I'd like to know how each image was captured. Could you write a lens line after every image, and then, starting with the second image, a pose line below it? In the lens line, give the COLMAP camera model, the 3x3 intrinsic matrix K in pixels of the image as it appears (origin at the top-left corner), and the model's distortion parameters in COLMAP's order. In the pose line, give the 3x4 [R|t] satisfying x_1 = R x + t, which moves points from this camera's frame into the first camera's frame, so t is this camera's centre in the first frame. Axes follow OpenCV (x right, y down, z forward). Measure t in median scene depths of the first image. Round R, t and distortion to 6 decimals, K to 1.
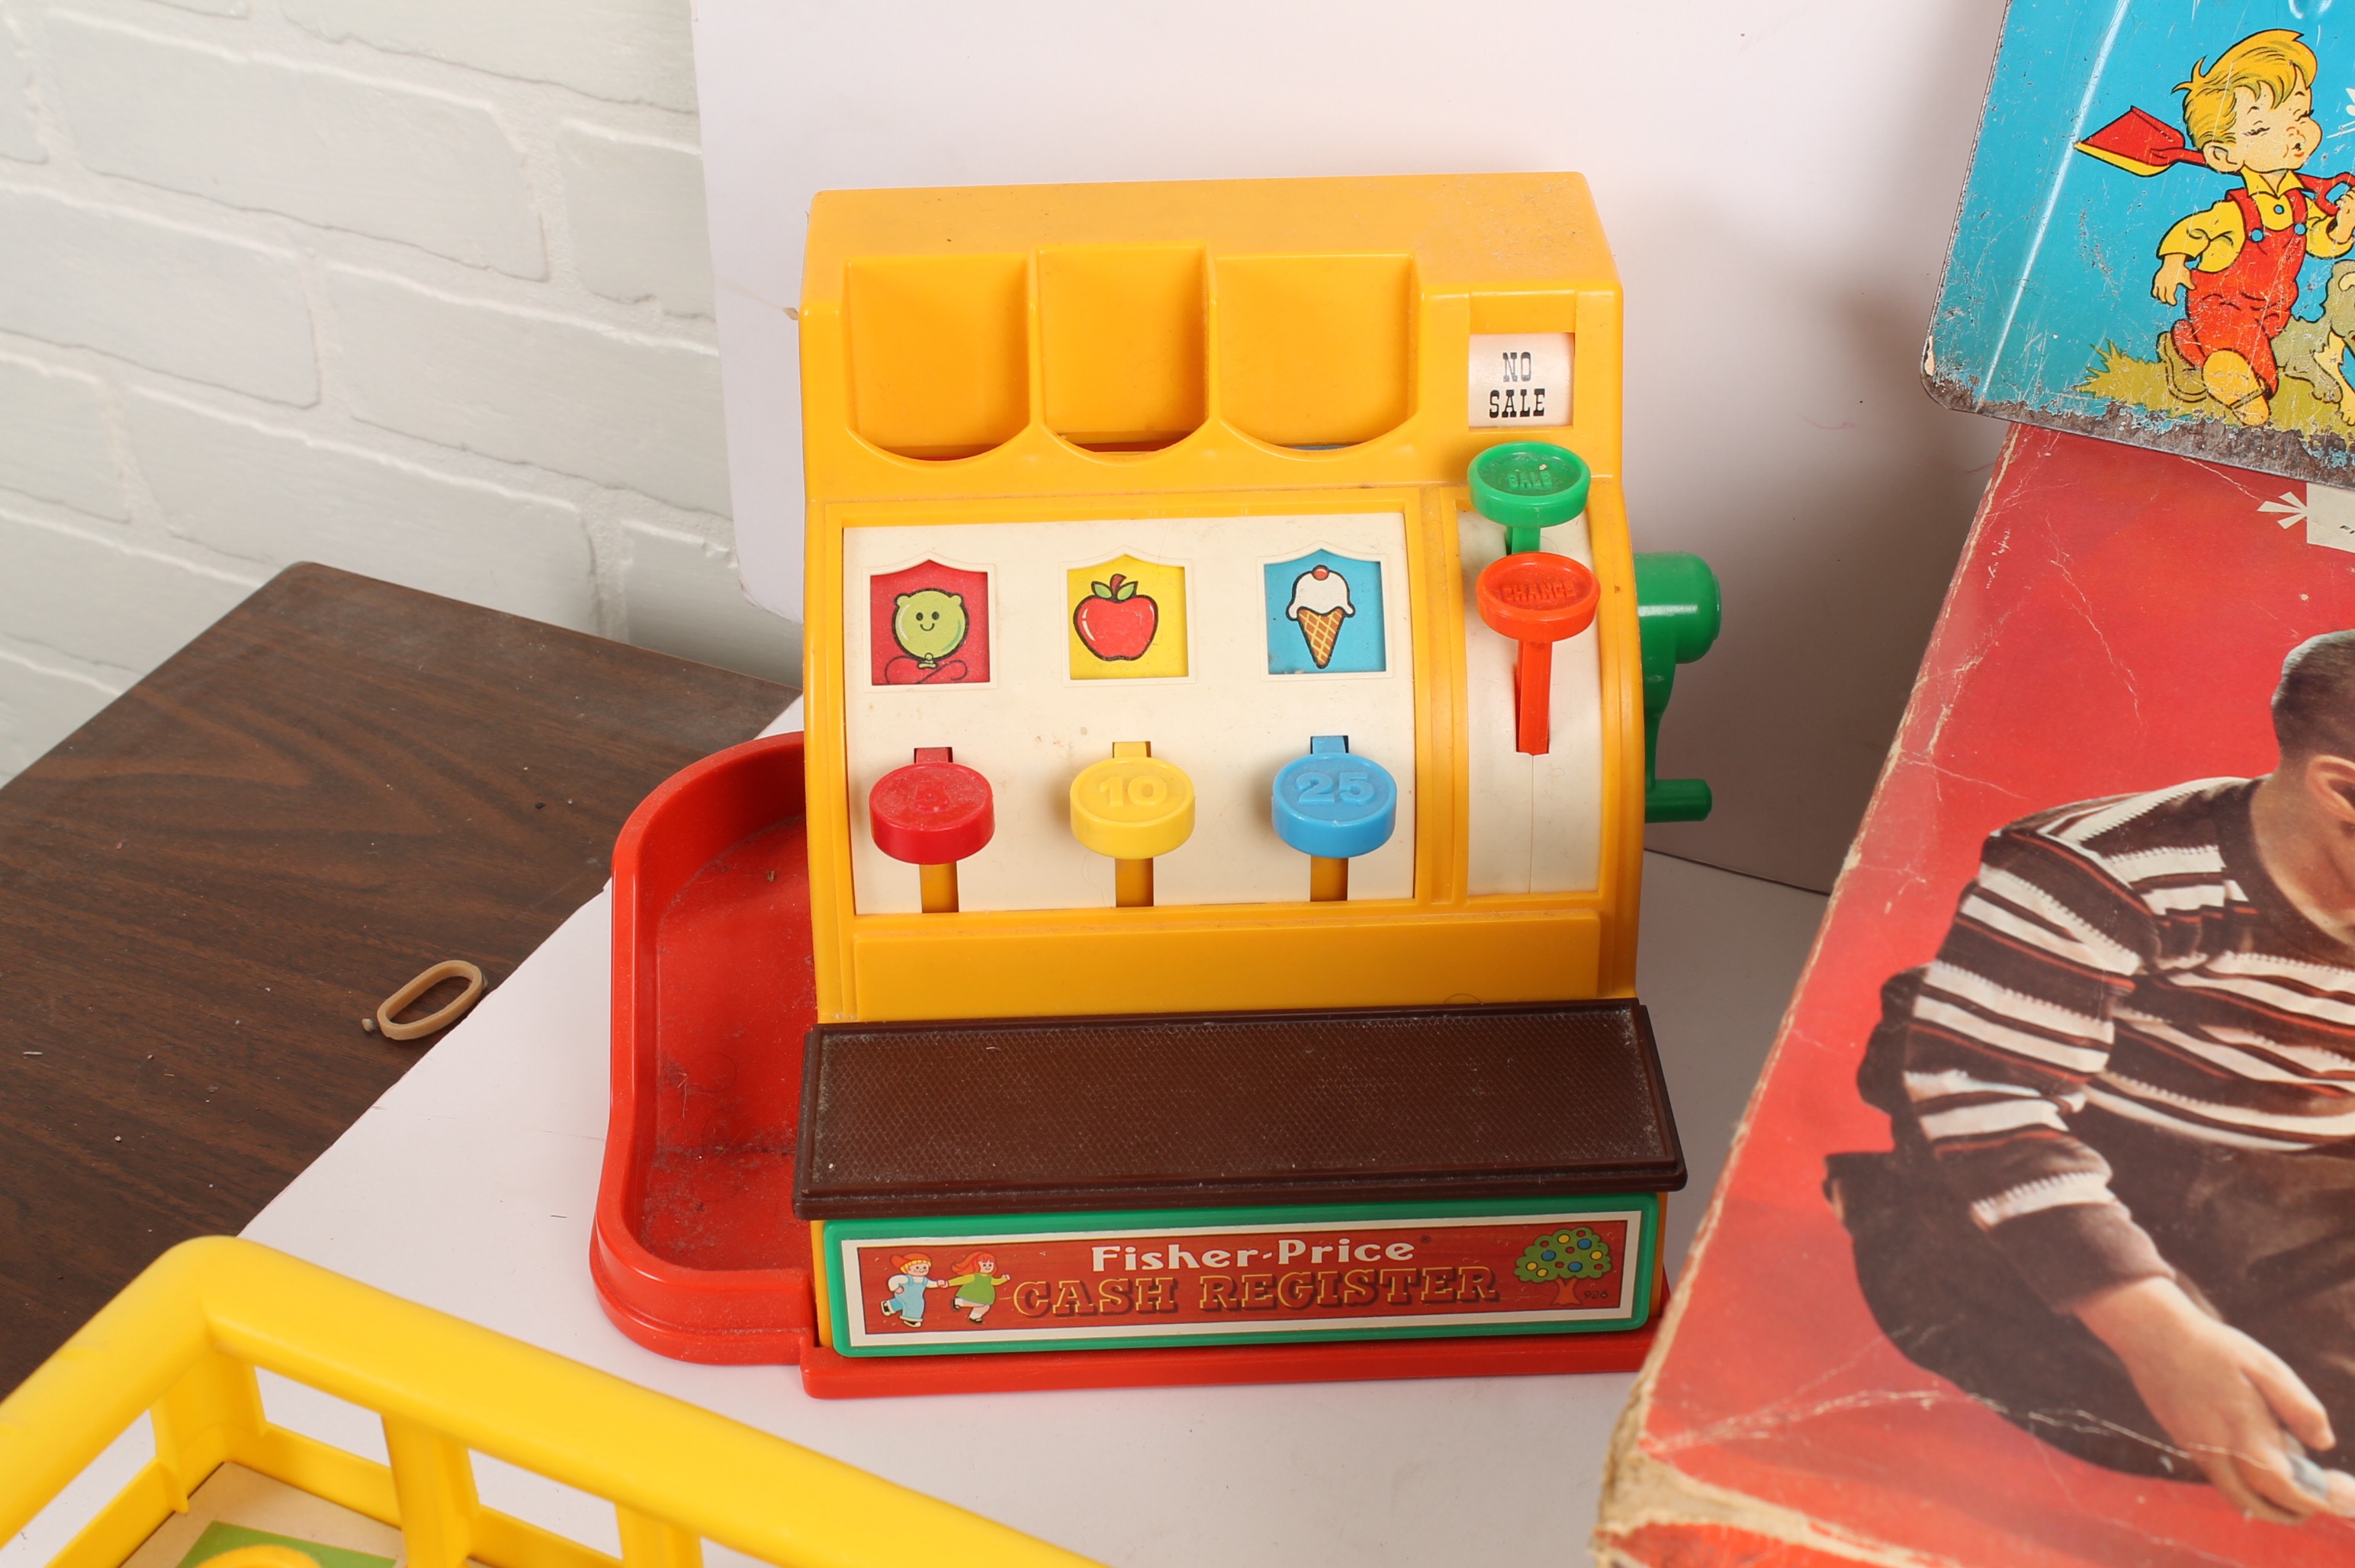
lens RADIAL K [[3243.5, 0, 1196.0], [0, 3243.5, 797.9], [0, 0, 1]] dist [-0.044673, 0.000000]
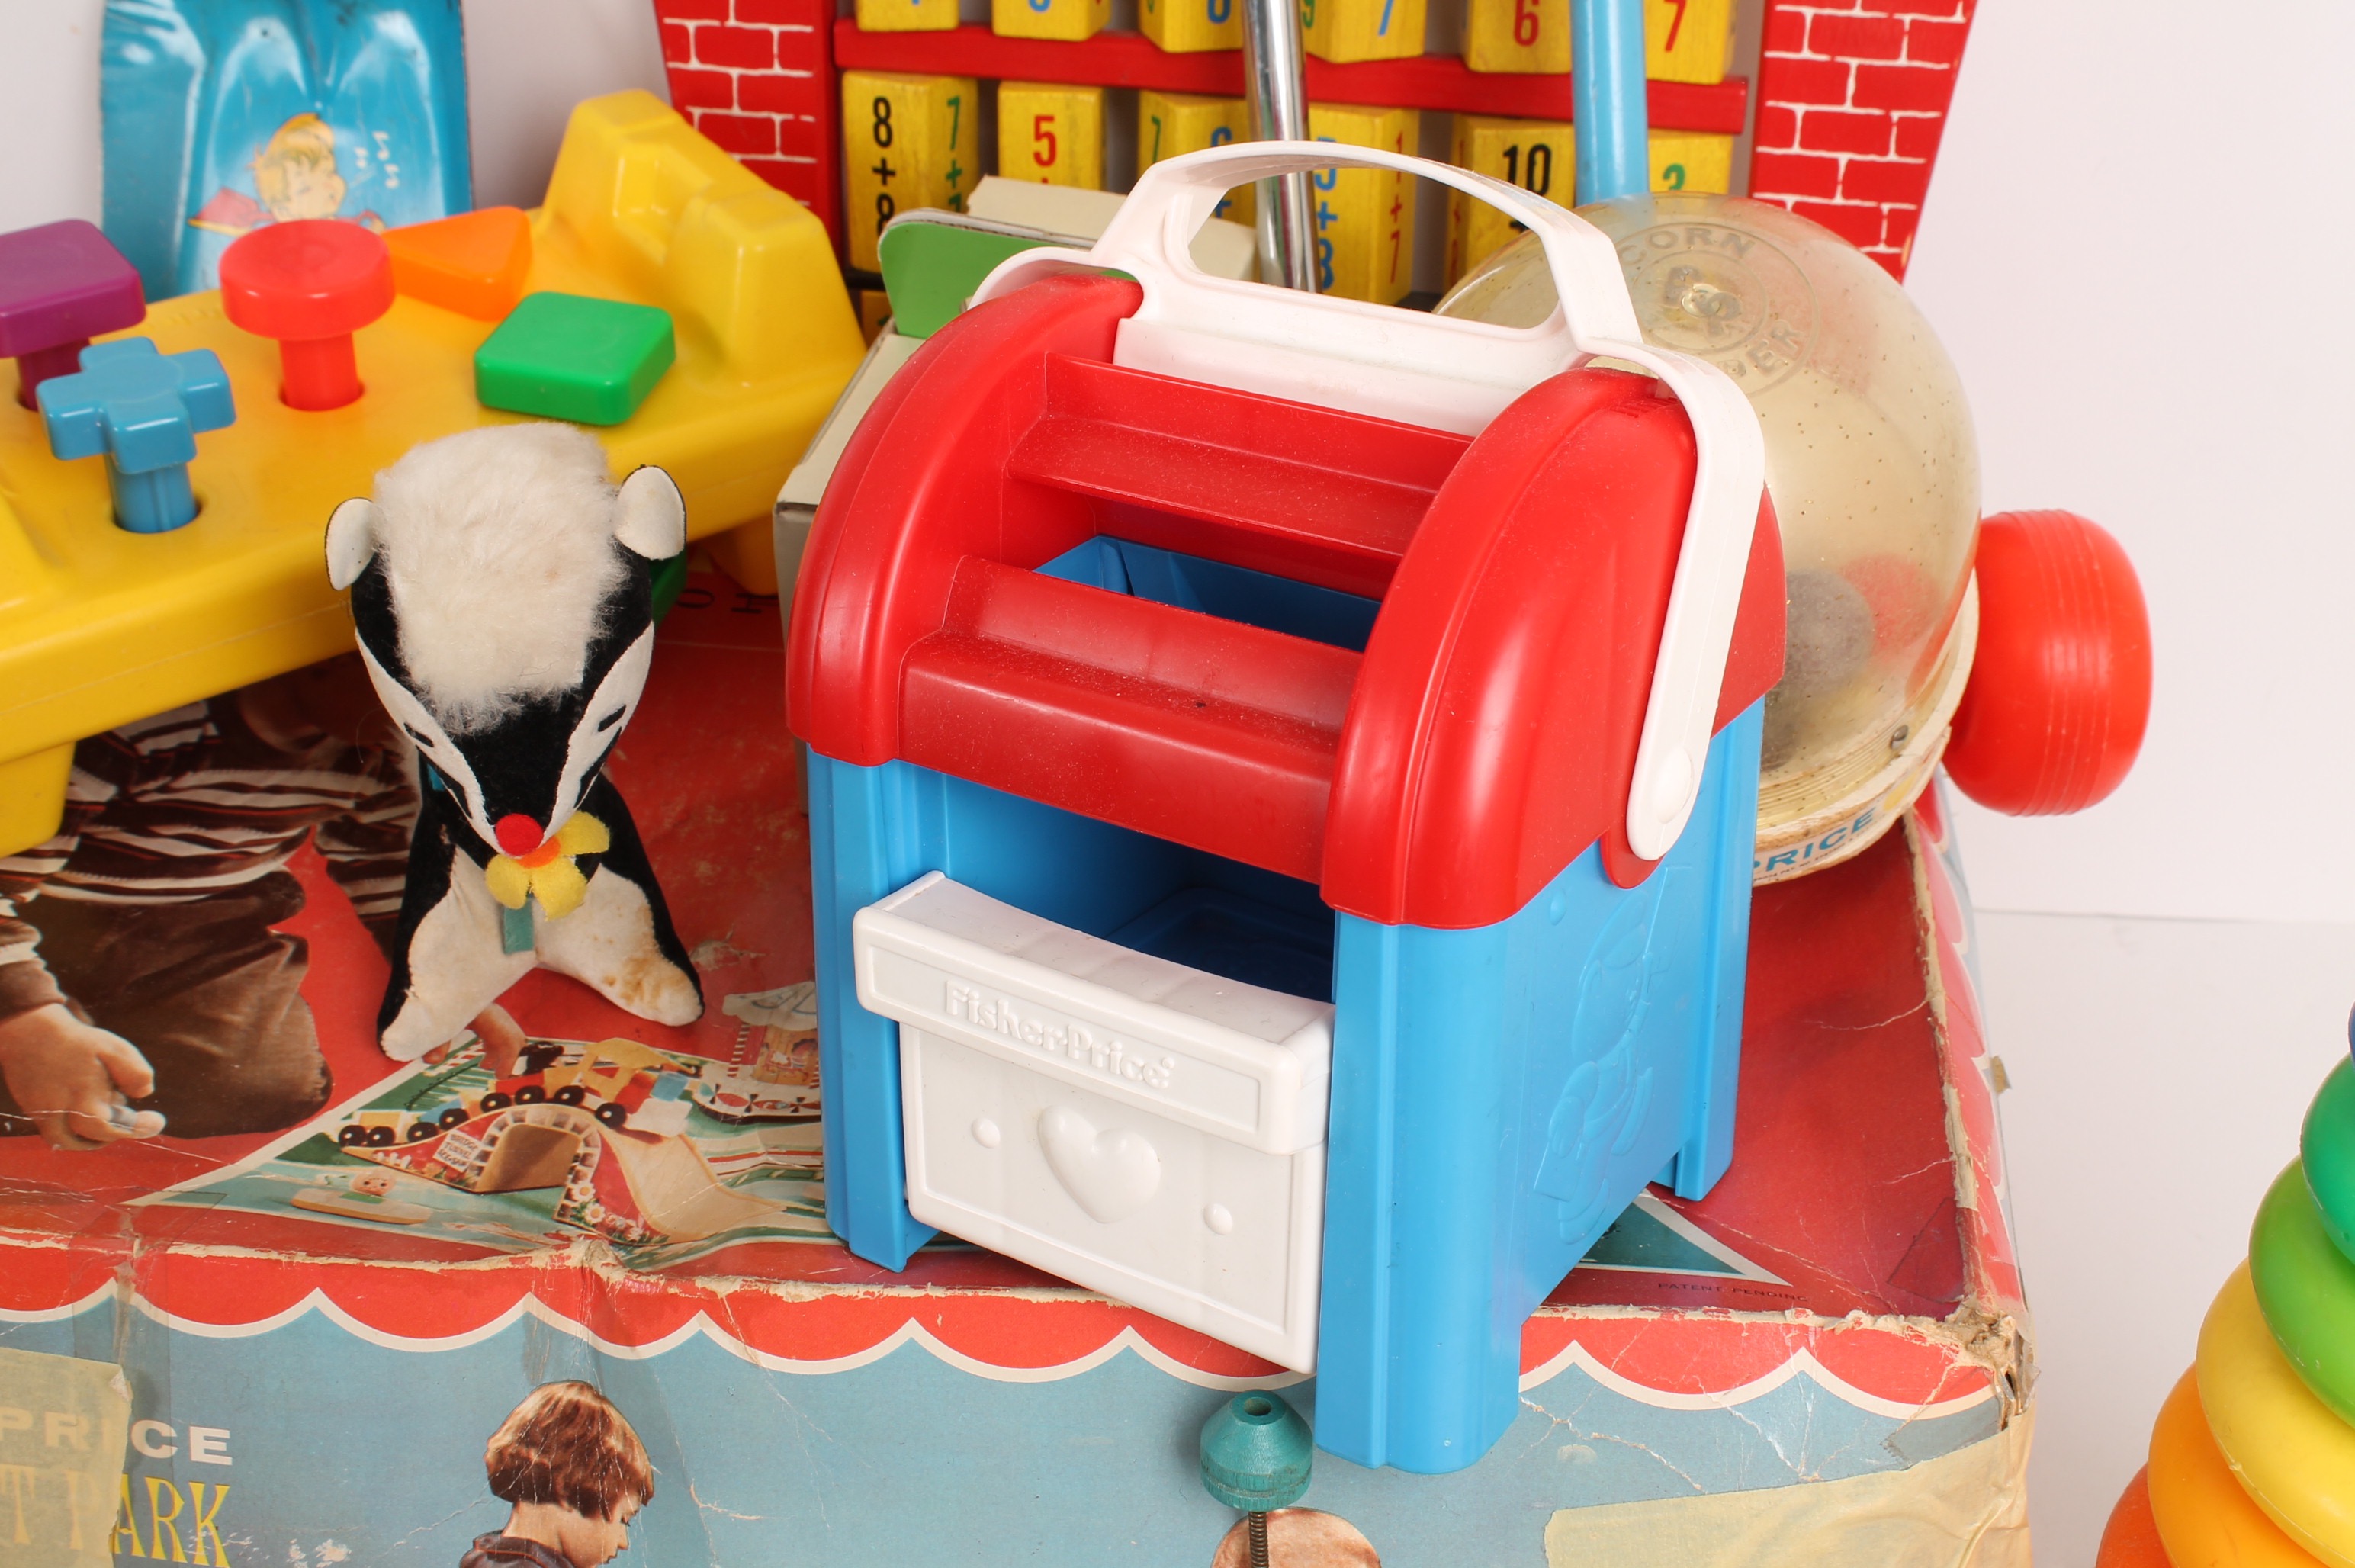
lens RADIAL K [[2838.3, 0, 1198.5], [0, 2838.3, 741.2], [0, 0, 1]] dist [-0.081527, 0.000000]
pose [[0.958239, -0.175748, 0.225590, 0.380237], [0.188891, 0.981267, -0.037886, 0.130032], [-0.214706, 0.078916, 0.973485, -0.189915]]
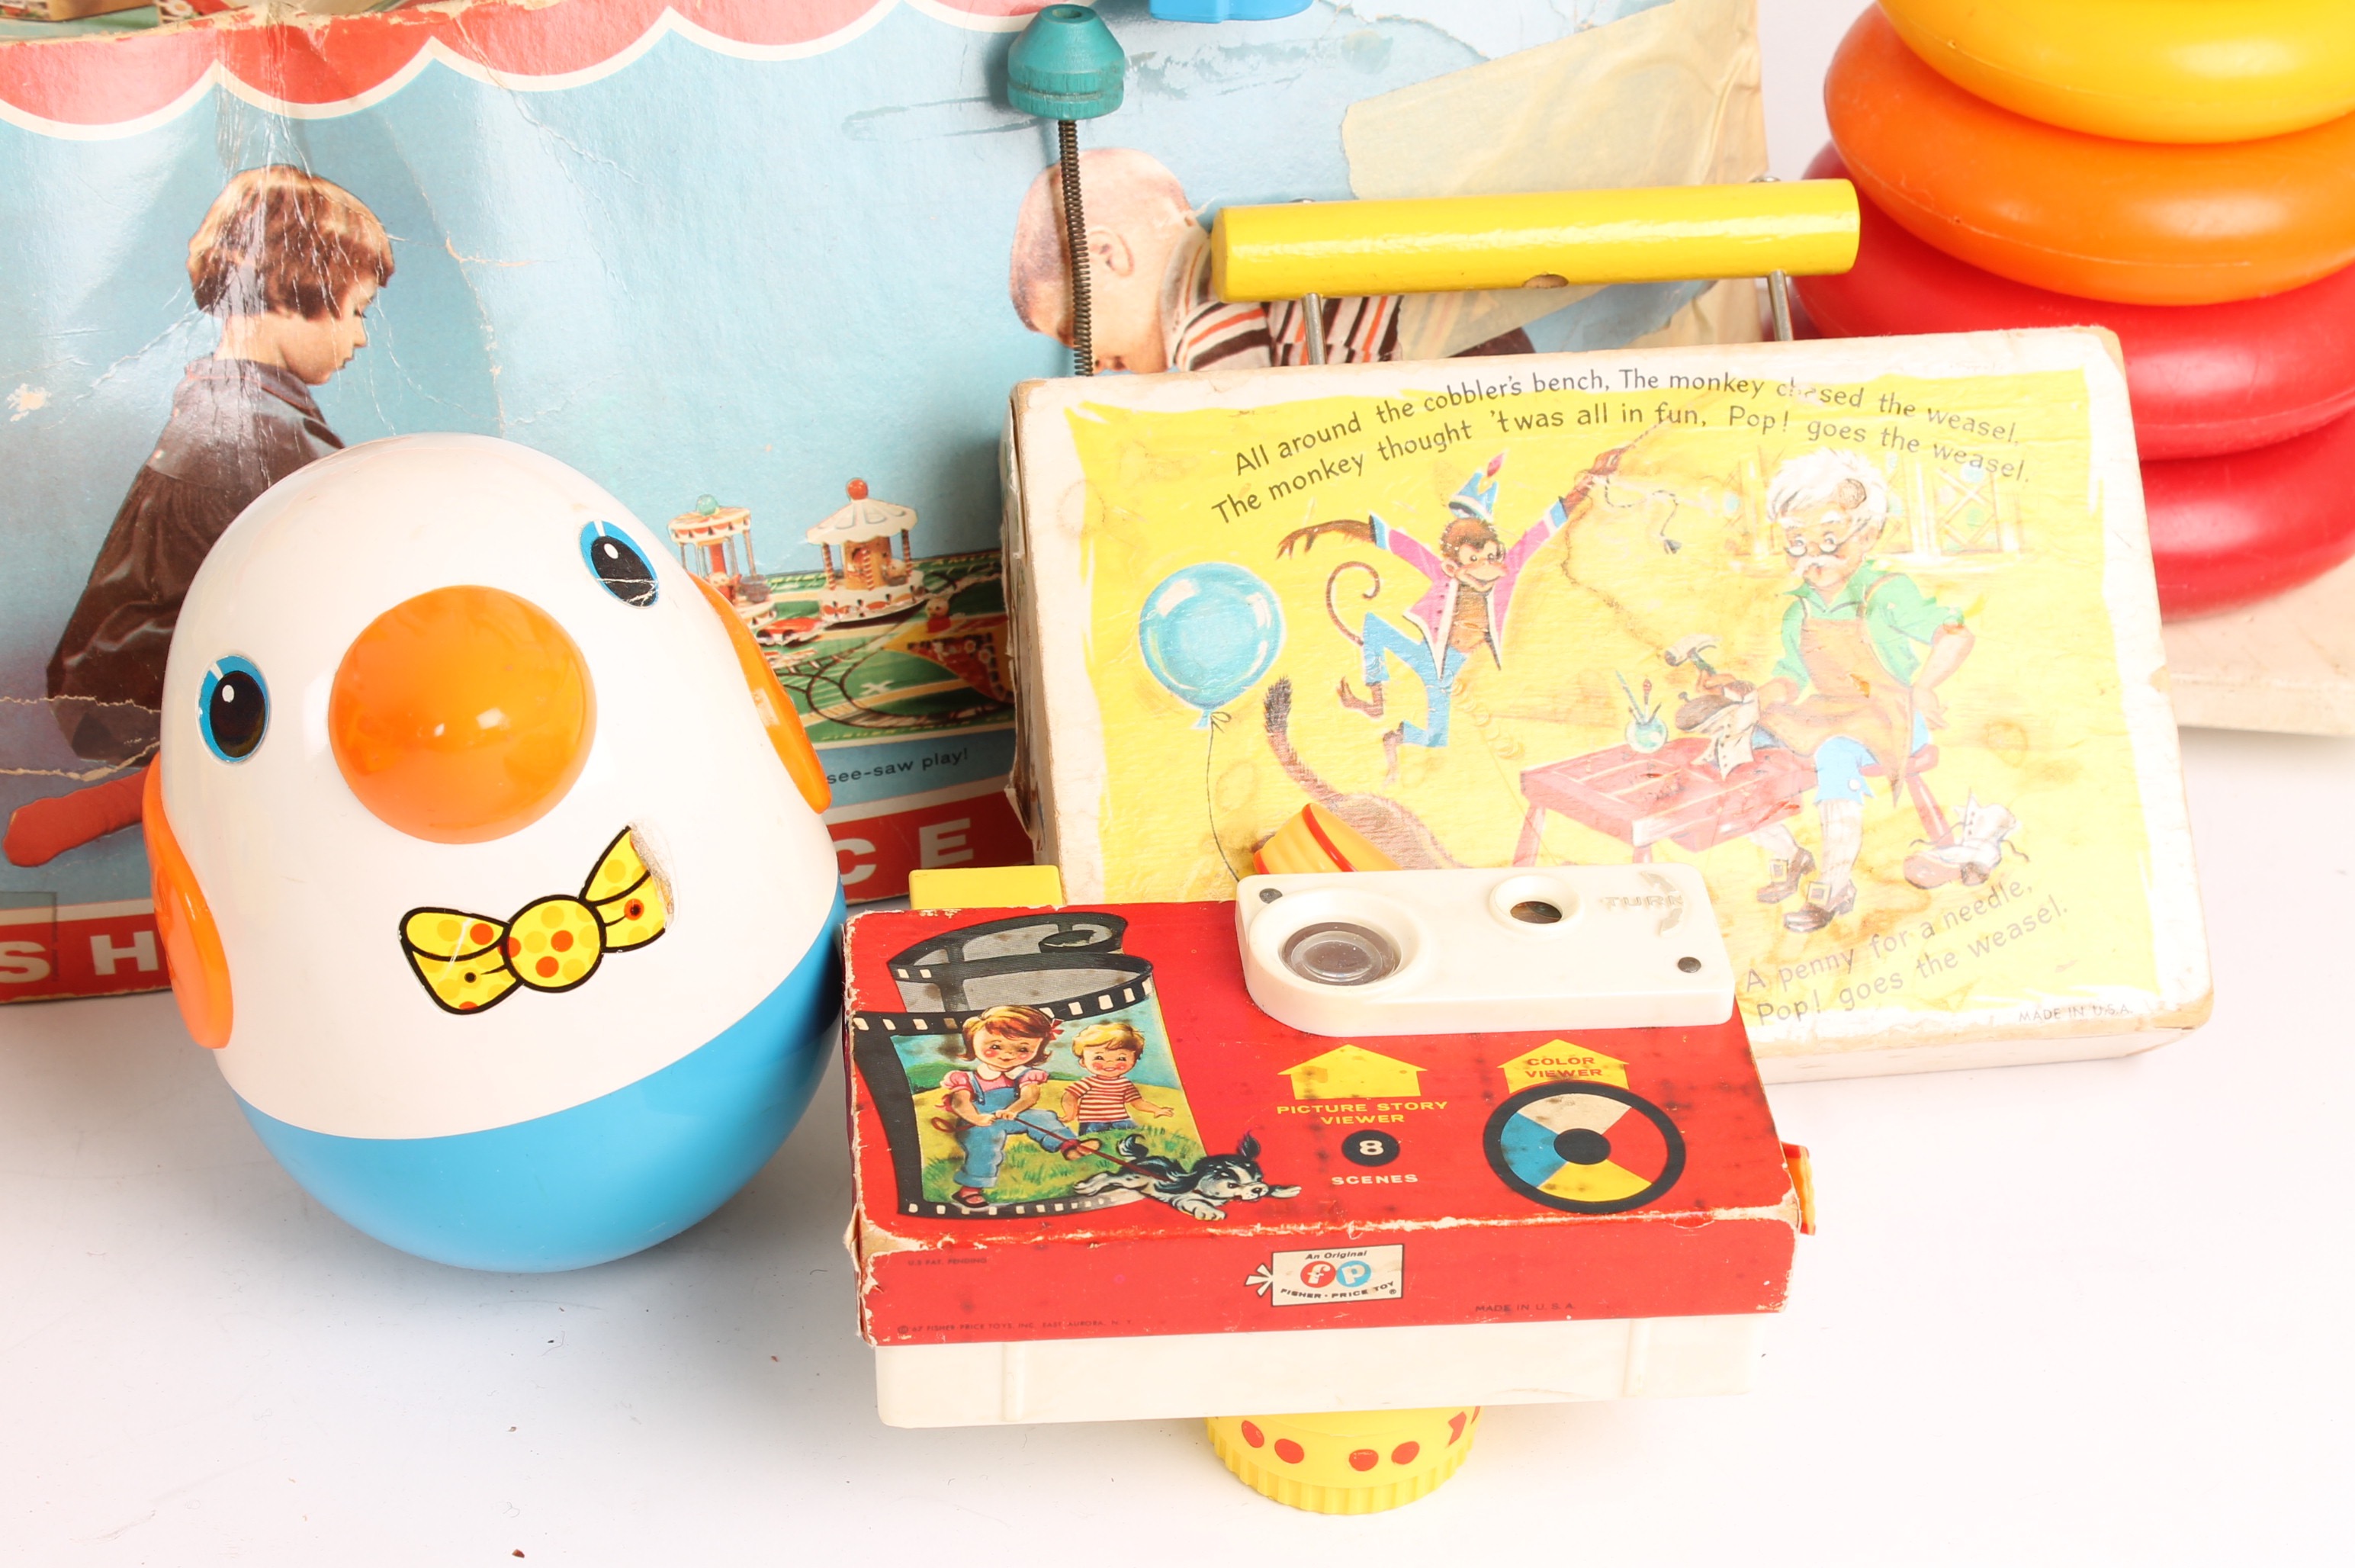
lens RADIAL K [[4516.4, 0, 1200.2], [0, 4516.4, 705.6], [0, 0, 1]] dist [0.032796, 0.000000]
pose [[0.769052, -0.342401, 0.539741, -0.104716], [0.336016, 0.934894, 0.114305, 0.313686], [-0.543739, 0.093455, 0.834034, -0.410307]]
